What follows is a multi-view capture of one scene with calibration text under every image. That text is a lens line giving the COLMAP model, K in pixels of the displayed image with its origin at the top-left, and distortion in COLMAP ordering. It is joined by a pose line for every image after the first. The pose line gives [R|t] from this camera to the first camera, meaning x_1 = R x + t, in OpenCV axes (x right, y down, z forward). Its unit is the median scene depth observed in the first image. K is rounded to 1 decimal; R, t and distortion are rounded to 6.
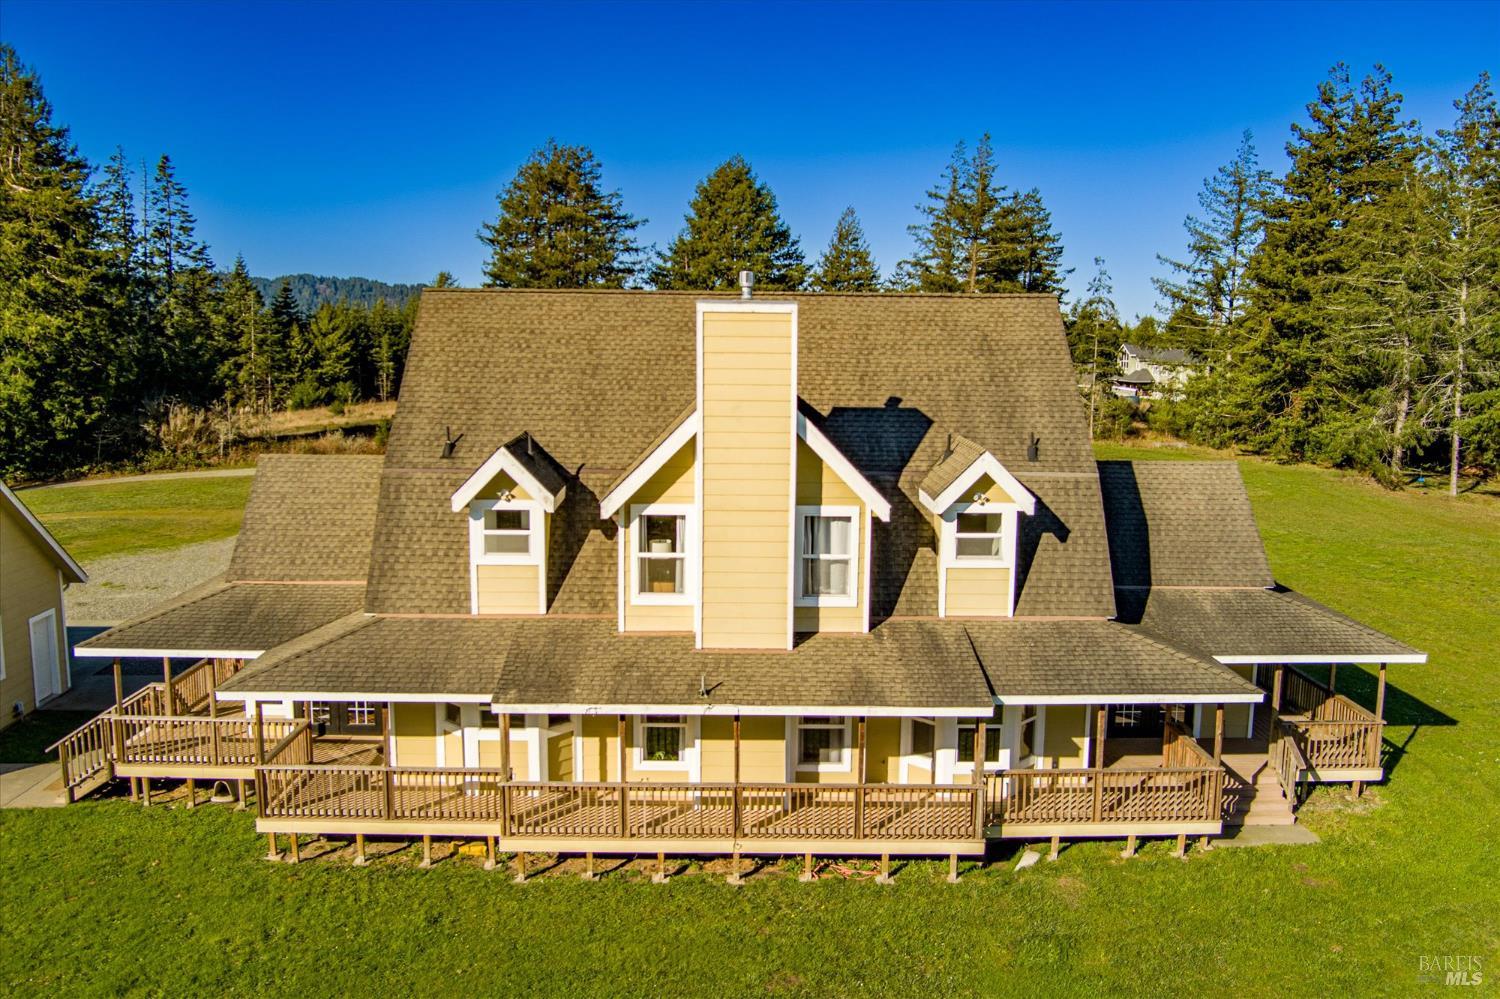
lens RADIAL K [[1209.2, 0, 745.1], [0, 1209.2, 498.3], [0, 0, 1]] dist [-0.063744, -0.007938]
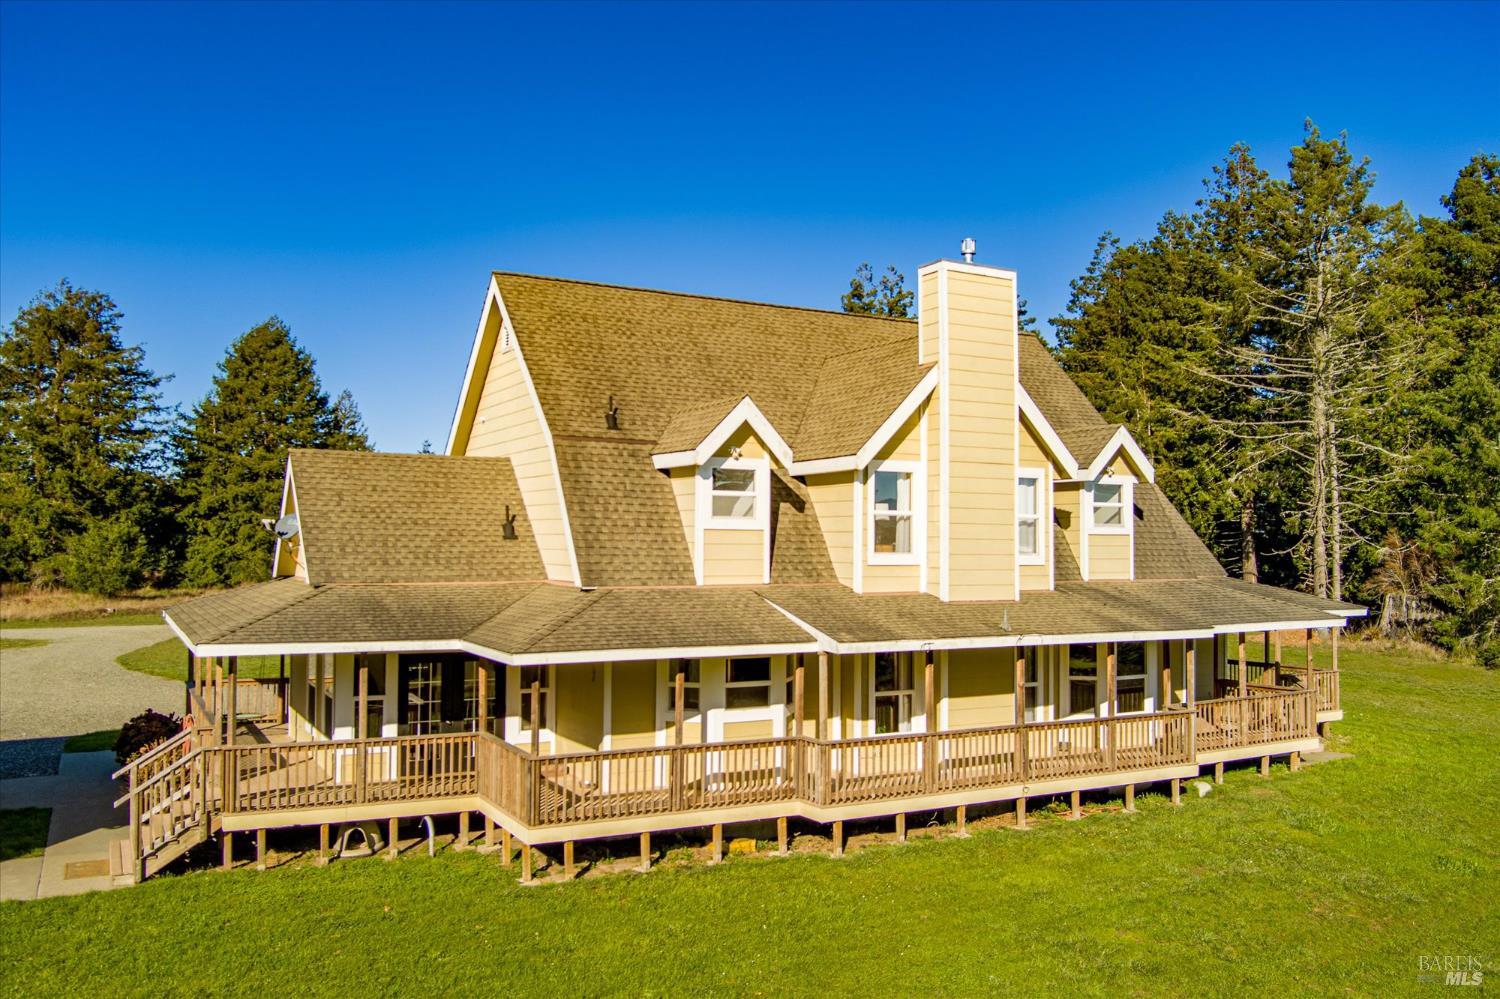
lens RADIAL K [[1209.2, 0, 747.4], [0, 1209.2, 501.0], [0, 0, 1]] dist [-0.063744, -0.007938]
pose [[0.889099, 0.011473, 0.457572, -0.579392], [0.067792, 0.985359, -0.156434, 0.169857], [-0.452667, 0.170105, 0.875304, 0.176040]]
